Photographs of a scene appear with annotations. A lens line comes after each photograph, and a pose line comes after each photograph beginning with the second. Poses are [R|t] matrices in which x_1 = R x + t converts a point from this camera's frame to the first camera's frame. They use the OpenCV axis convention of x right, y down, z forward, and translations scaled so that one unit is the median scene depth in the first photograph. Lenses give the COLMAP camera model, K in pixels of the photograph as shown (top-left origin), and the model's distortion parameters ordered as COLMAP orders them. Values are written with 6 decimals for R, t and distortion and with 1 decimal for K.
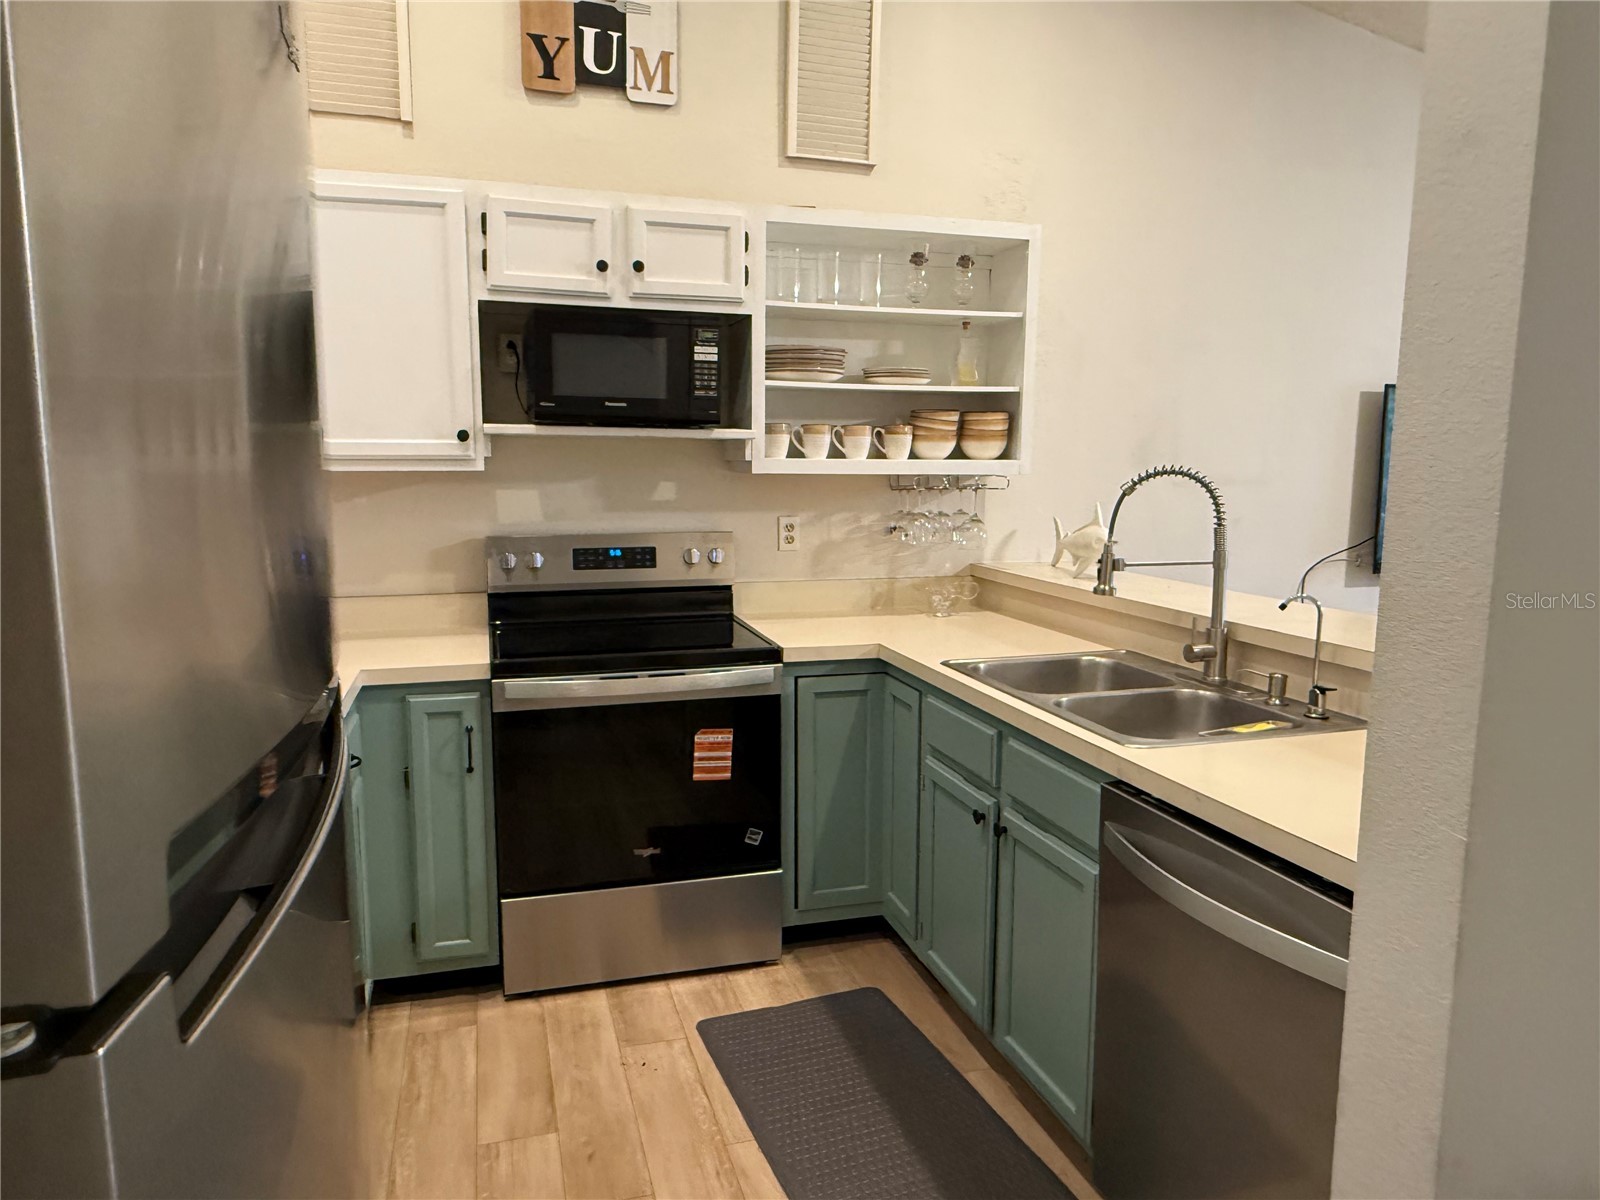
lens RADIAL K [[1037.4, 0, 774.5], [0, 1037.4, 608.0], [0, 0, 1]] dist [0.002782, 0.002234]
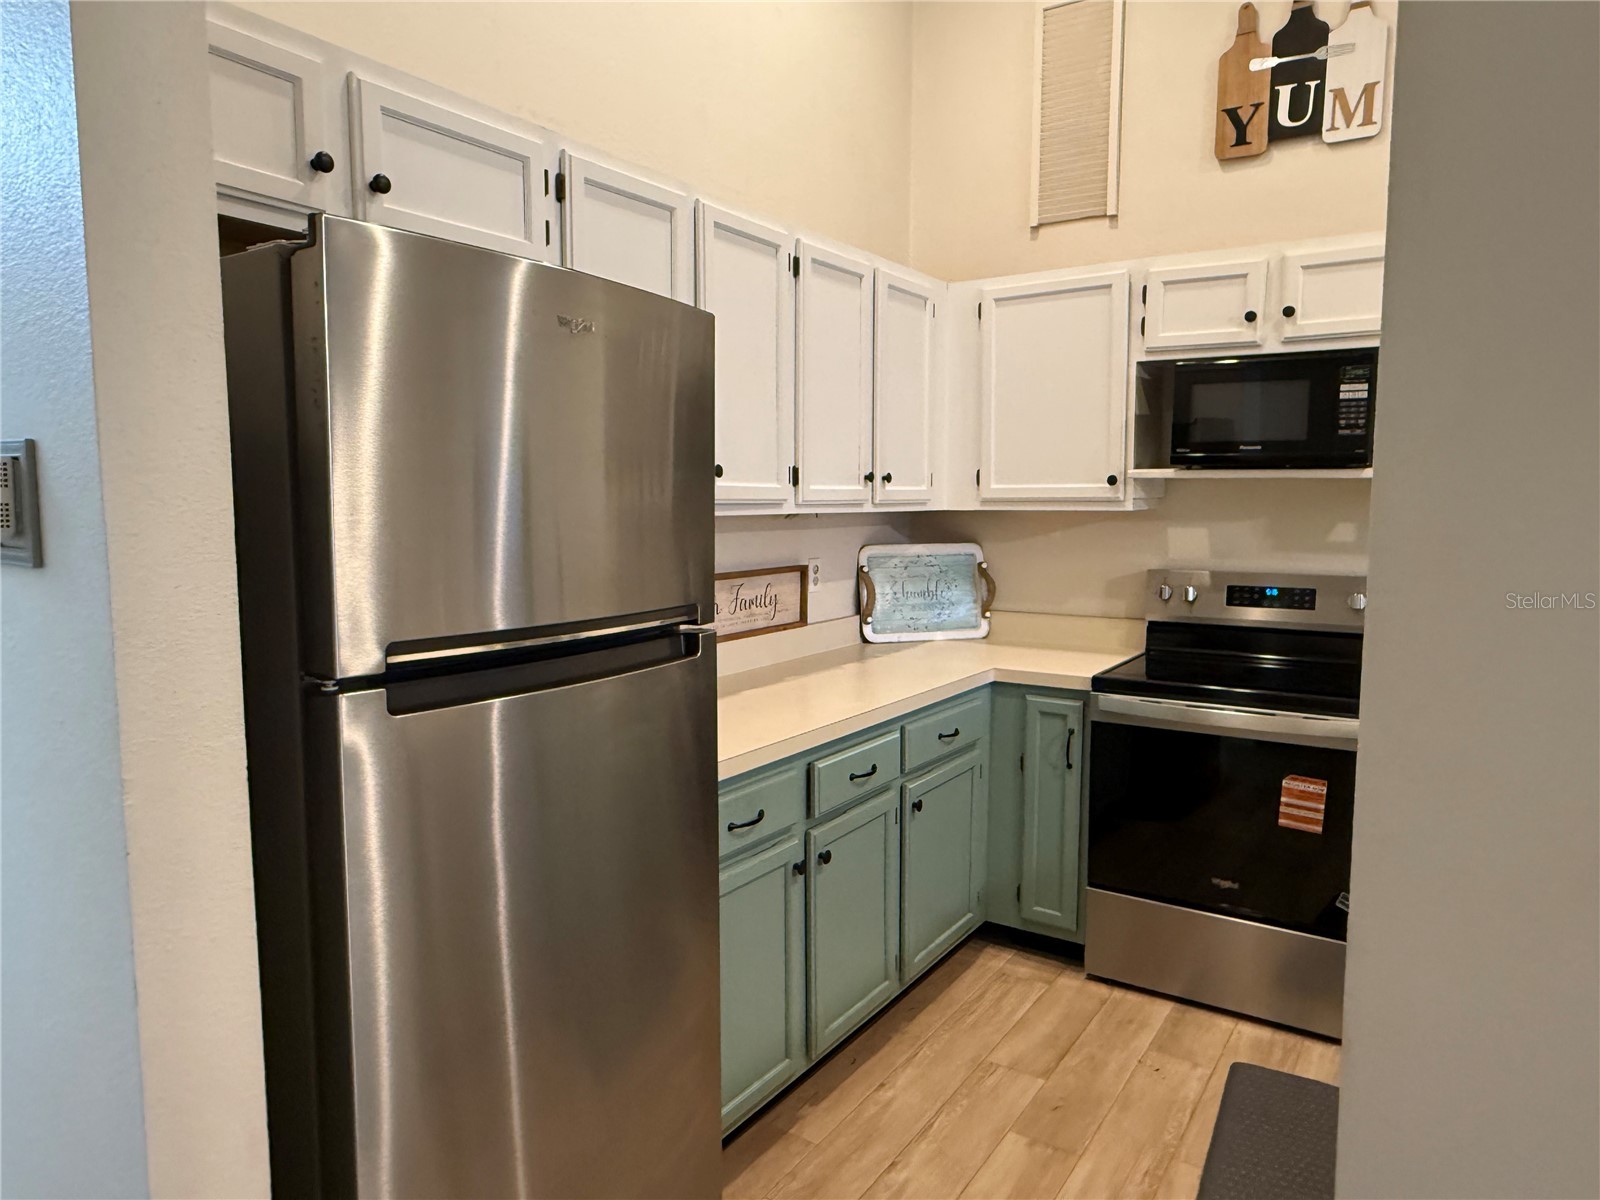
lens RADIAL K [[1037.0, 0, 787.9], [0, 1037.0, 593.4], [0, 0, 1]] dist [0.001004, 0.001847]
pose [[0.642930, 0.068082, -0.762893, 0.334514], [-0.102701, 0.994710, 0.002219, -0.006484], [0.759008, 0.076923, 0.646521, -0.006977]]
